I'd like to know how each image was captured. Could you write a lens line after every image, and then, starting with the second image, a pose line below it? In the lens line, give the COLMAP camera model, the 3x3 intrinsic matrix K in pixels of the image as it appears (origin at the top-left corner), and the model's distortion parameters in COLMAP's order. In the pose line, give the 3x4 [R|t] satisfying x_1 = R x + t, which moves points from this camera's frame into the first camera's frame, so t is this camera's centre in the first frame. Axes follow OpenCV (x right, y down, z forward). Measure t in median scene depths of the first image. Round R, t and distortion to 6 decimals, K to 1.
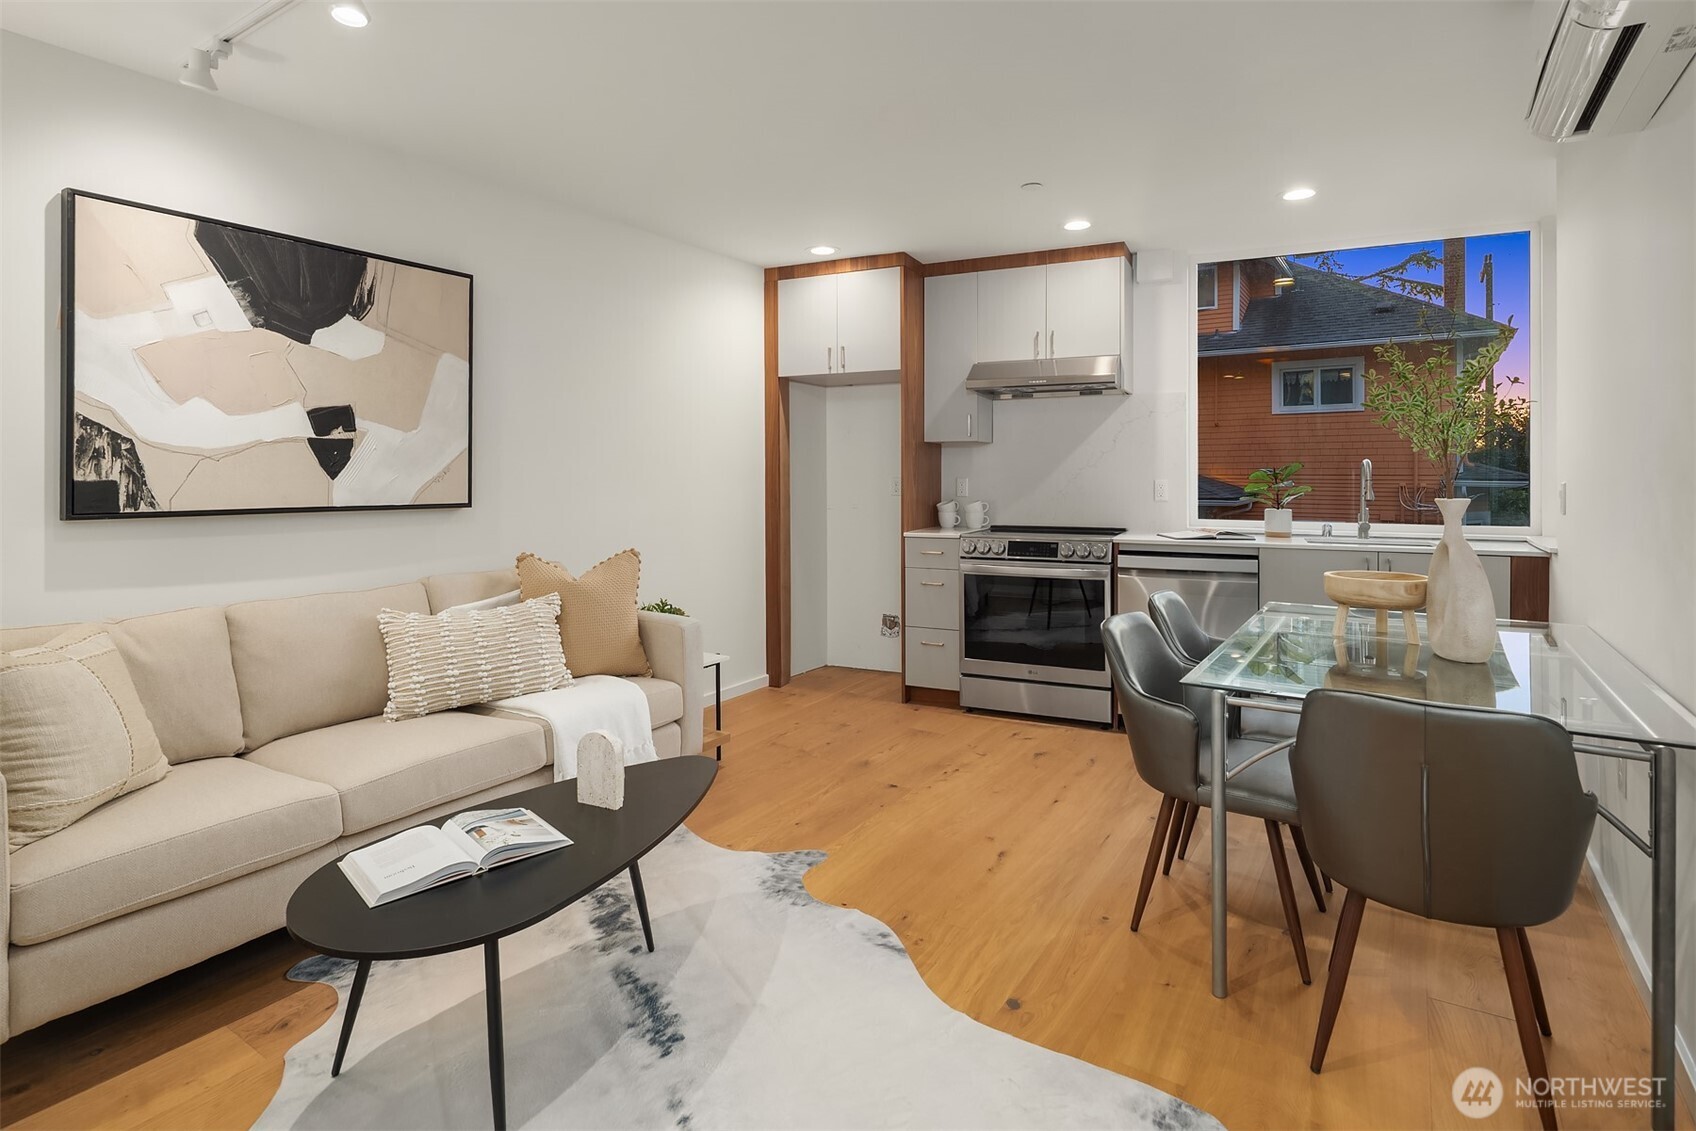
lens RADIAL K [[853.5, 0, 857.4], [0, 853.5, 460.6], [0, 0, 1]] dist [0.007874, -0.009236]
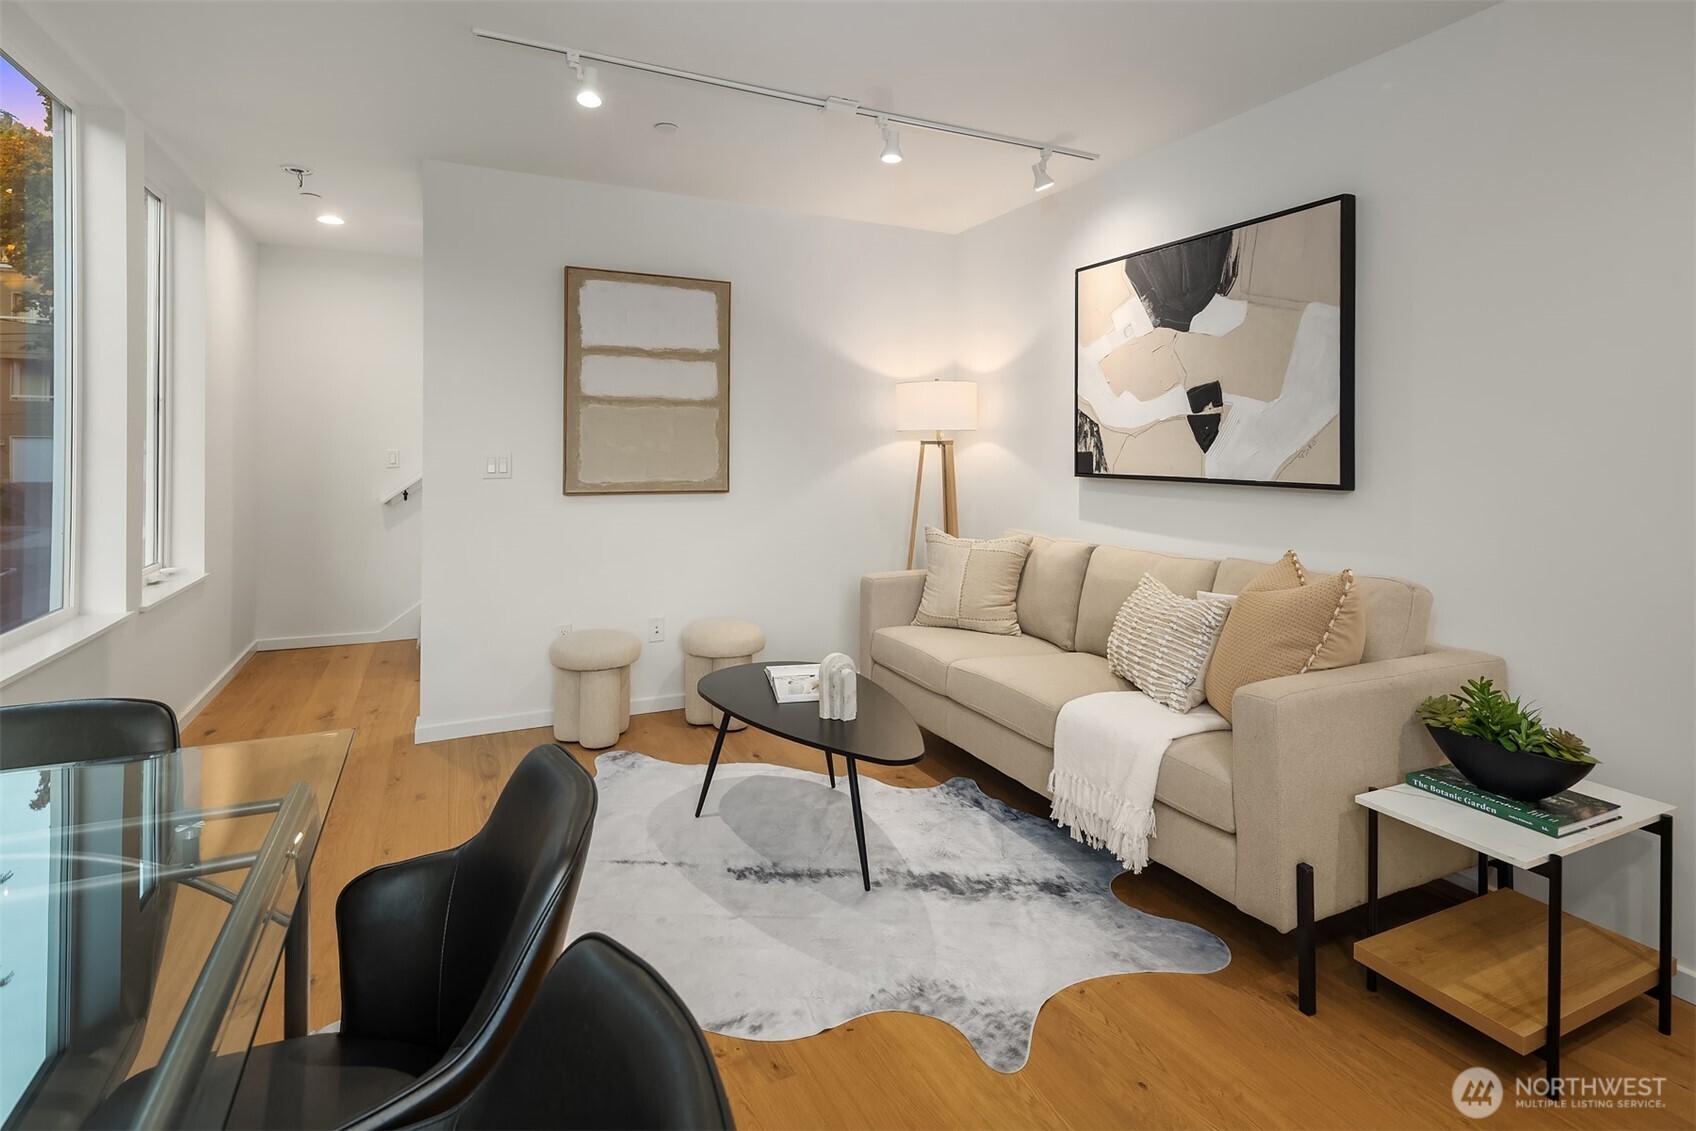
lens RADIAL K [[853.5, 0, 834.4], [0, 853.5, 429.8], [0, 0, 1]] dist [0.007874, -0.009236]
pose [[-0.547482, -0.016954, -0.836646, 0.547951], [0.010708, 0.999571, -0.027263, 0.017676], [0.836749, -0.023884, -0.547065, 1.240872]]
